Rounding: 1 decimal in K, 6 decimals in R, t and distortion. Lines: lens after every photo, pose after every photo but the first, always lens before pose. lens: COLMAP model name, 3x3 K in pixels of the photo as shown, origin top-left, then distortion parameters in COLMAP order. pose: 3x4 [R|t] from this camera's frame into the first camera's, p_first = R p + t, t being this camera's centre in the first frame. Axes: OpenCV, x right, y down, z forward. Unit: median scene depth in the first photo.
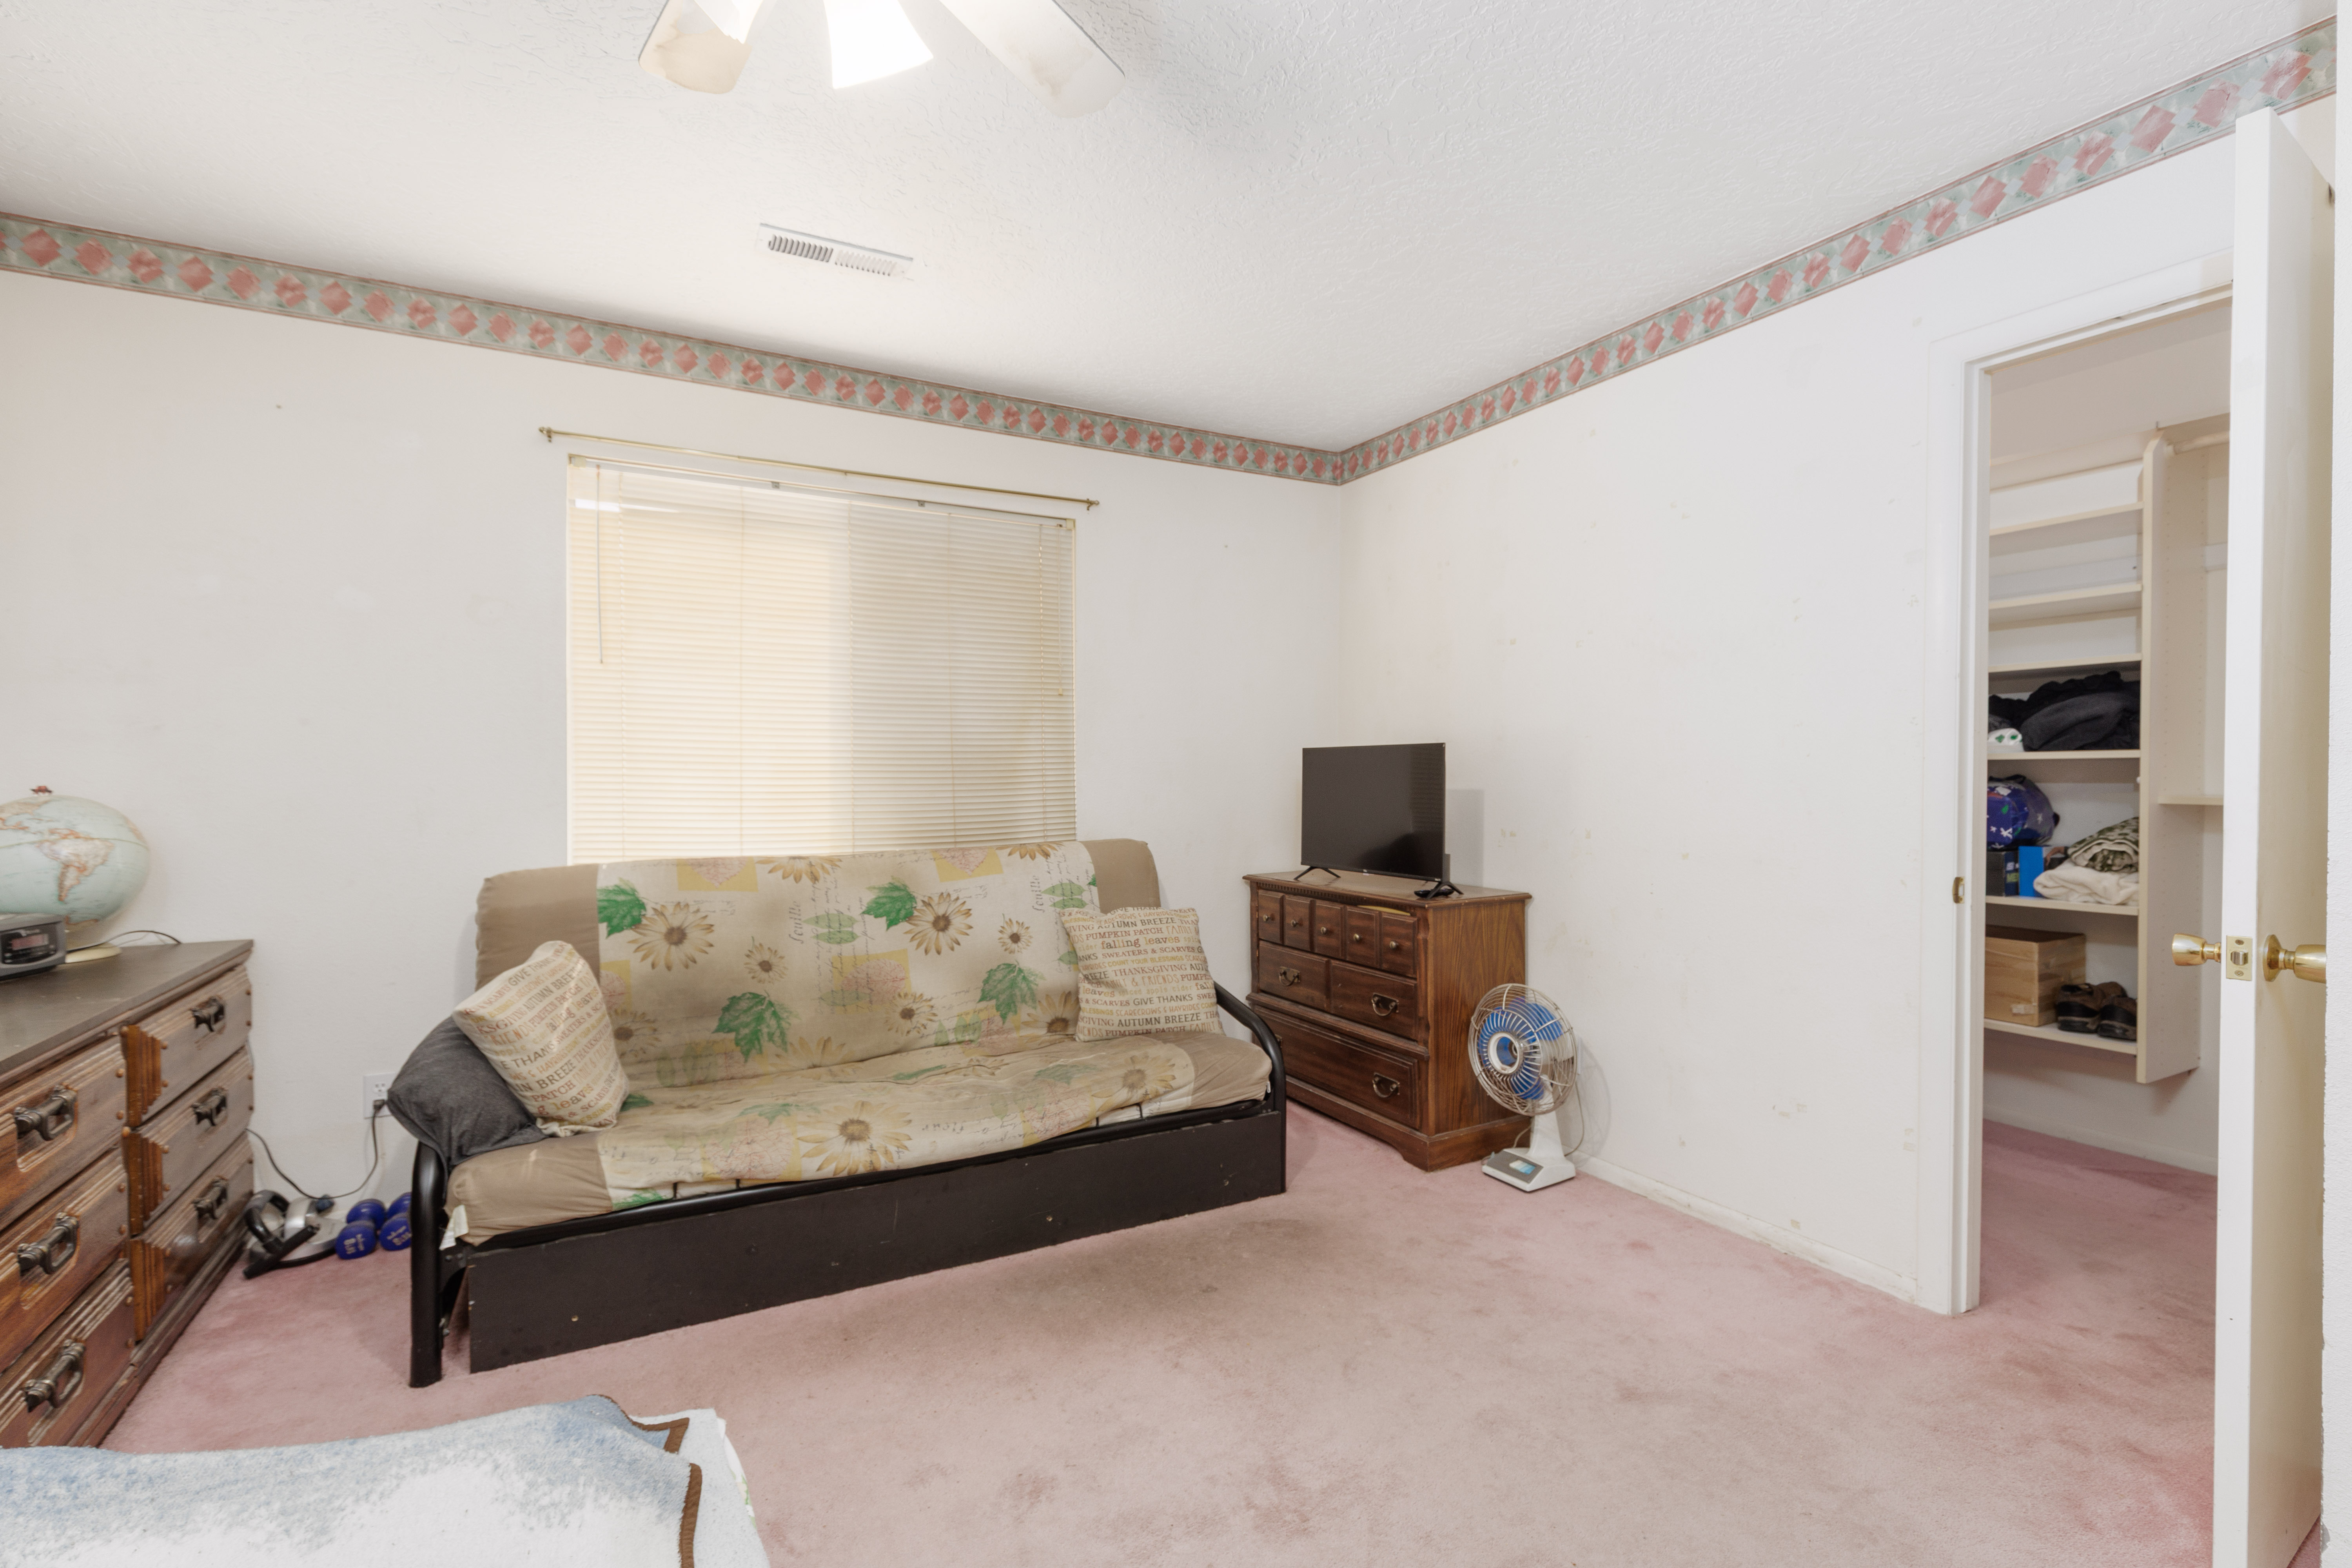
lens RADIAL K [[1056.3, 0, 1187.2], [0, 1056.3, 787.5], [0, 0, 1]] dist [0.007346, -0.001227]
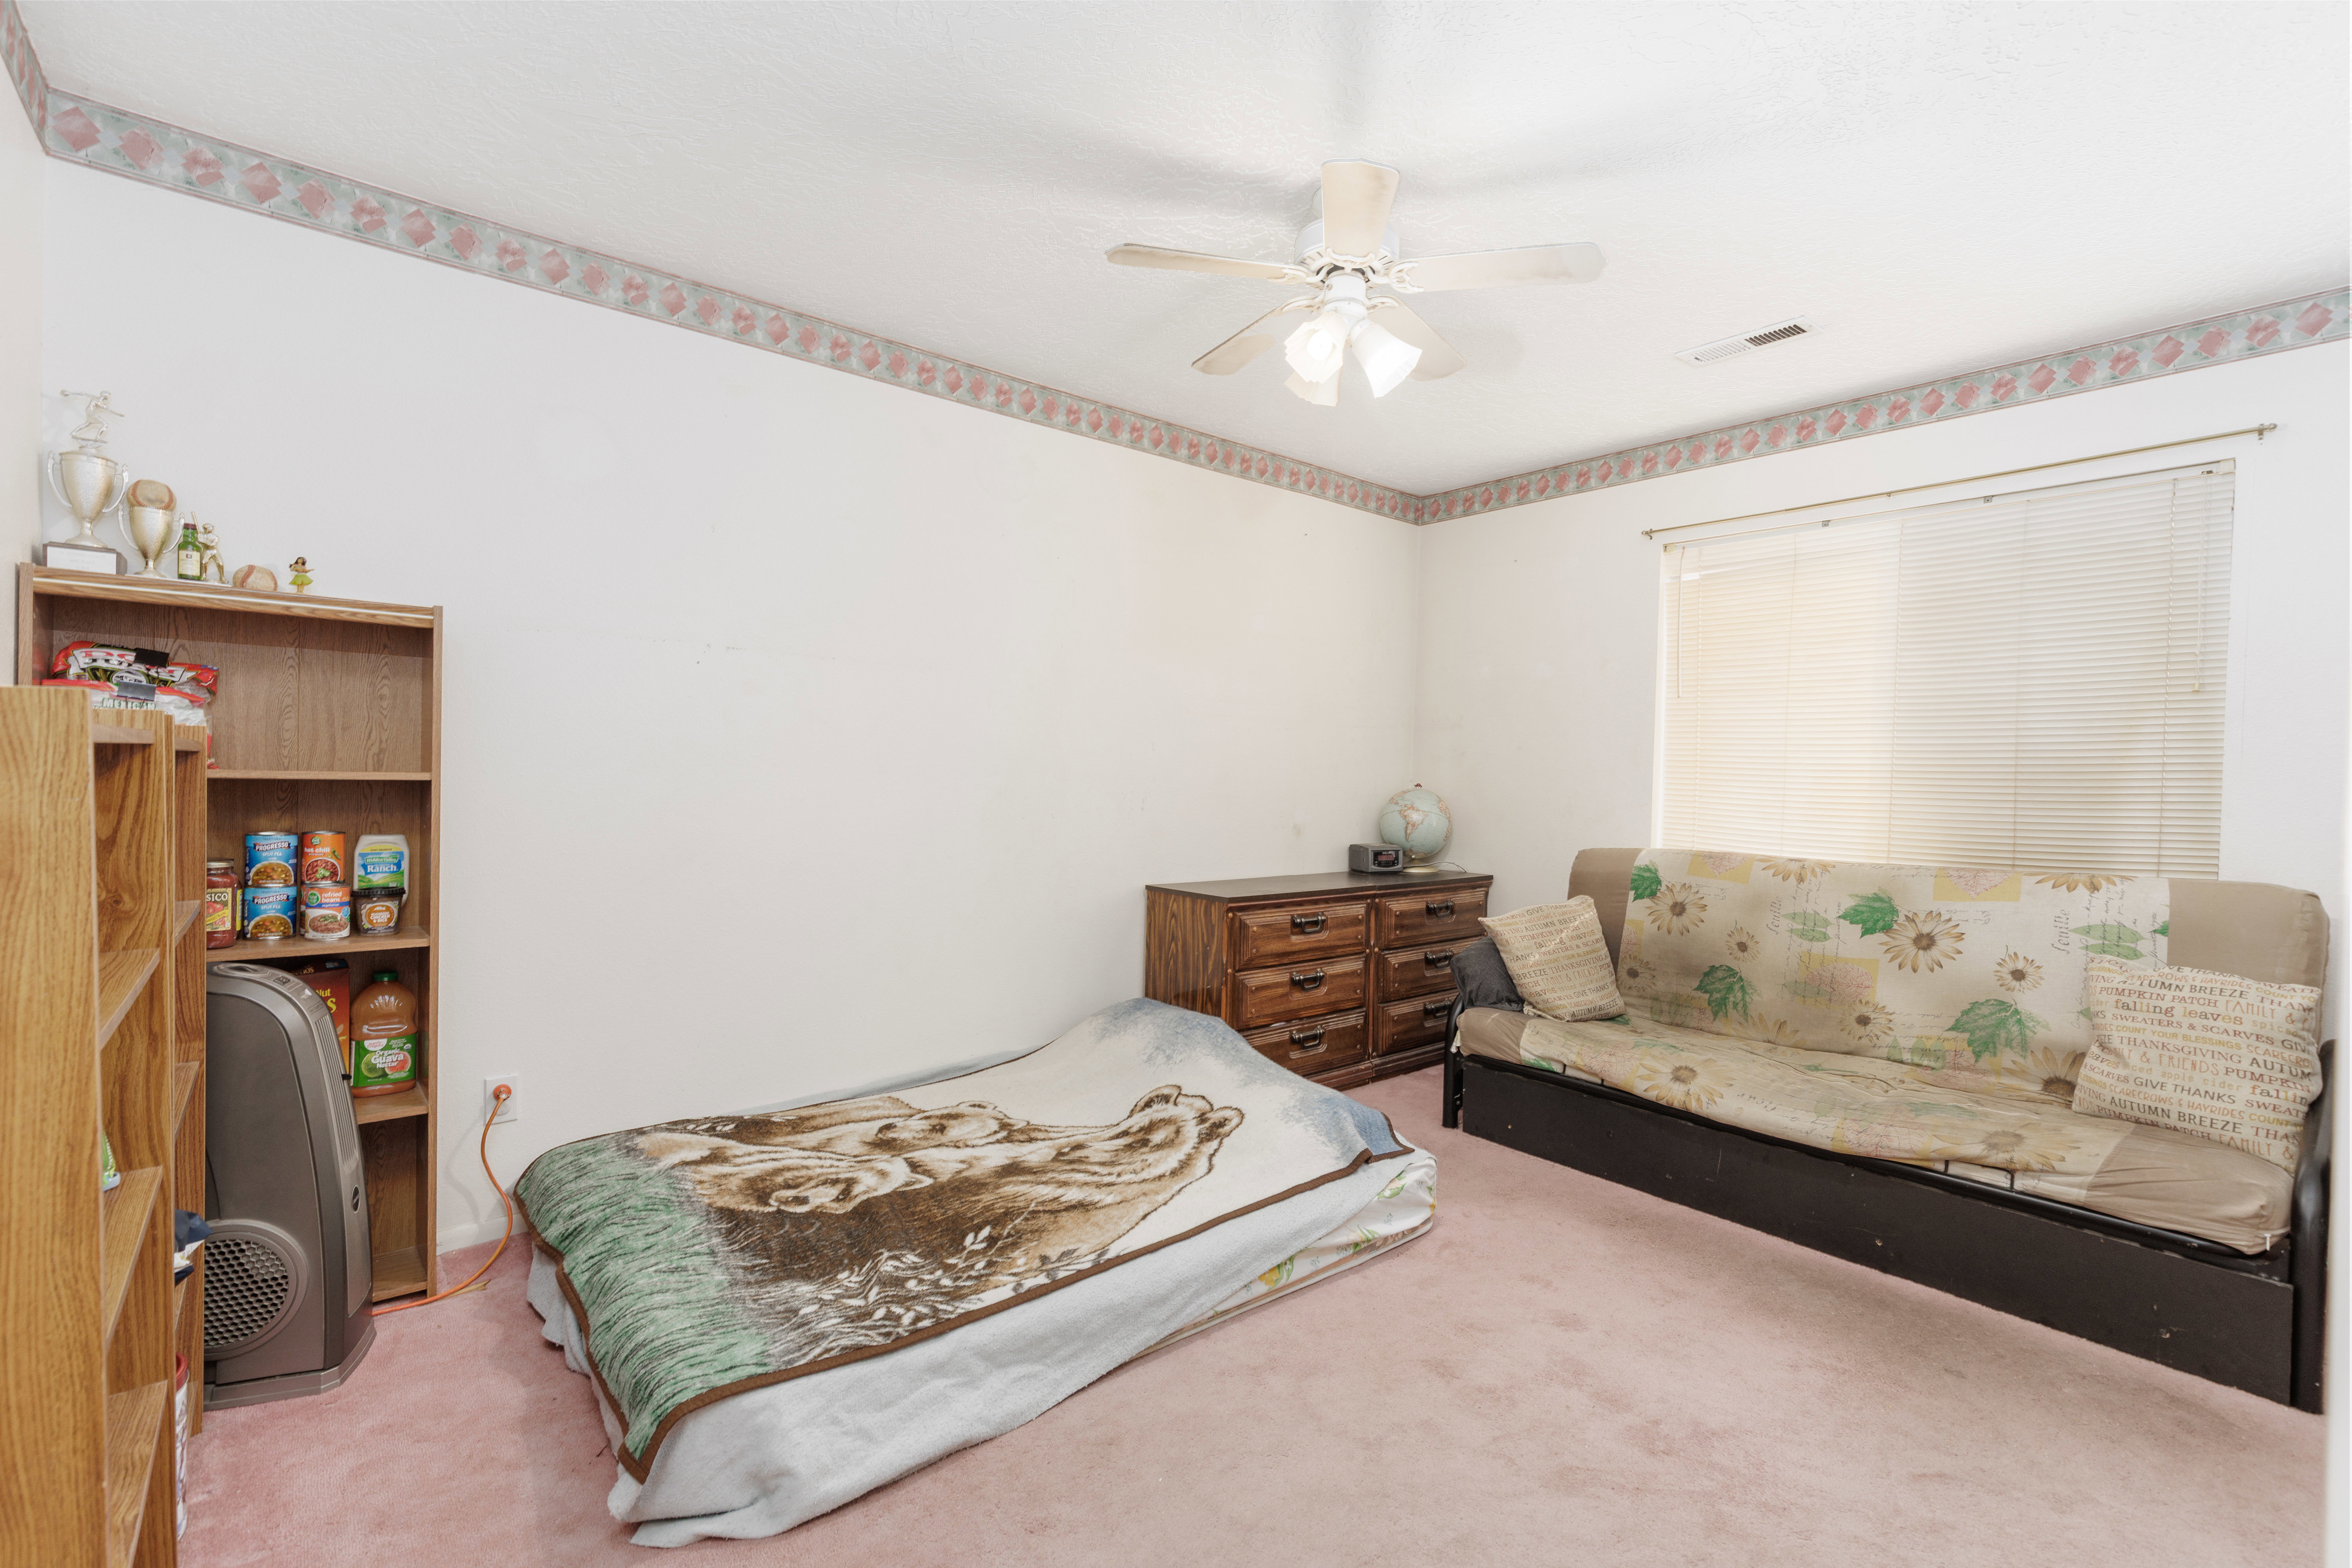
lens RADIAL K [[1056.3, 0, 1187.2], [0, 1056.3, 787.5], [0, 0, 1]] dist [0.007346, -0.001227]
pose [[0.199647, 0.018143, -0.979700, 0.622903], [-0.033048, 0.999384, 0.011773, -0.002178], [0.979310, 0.030026, 0.200124, 0.149548]]
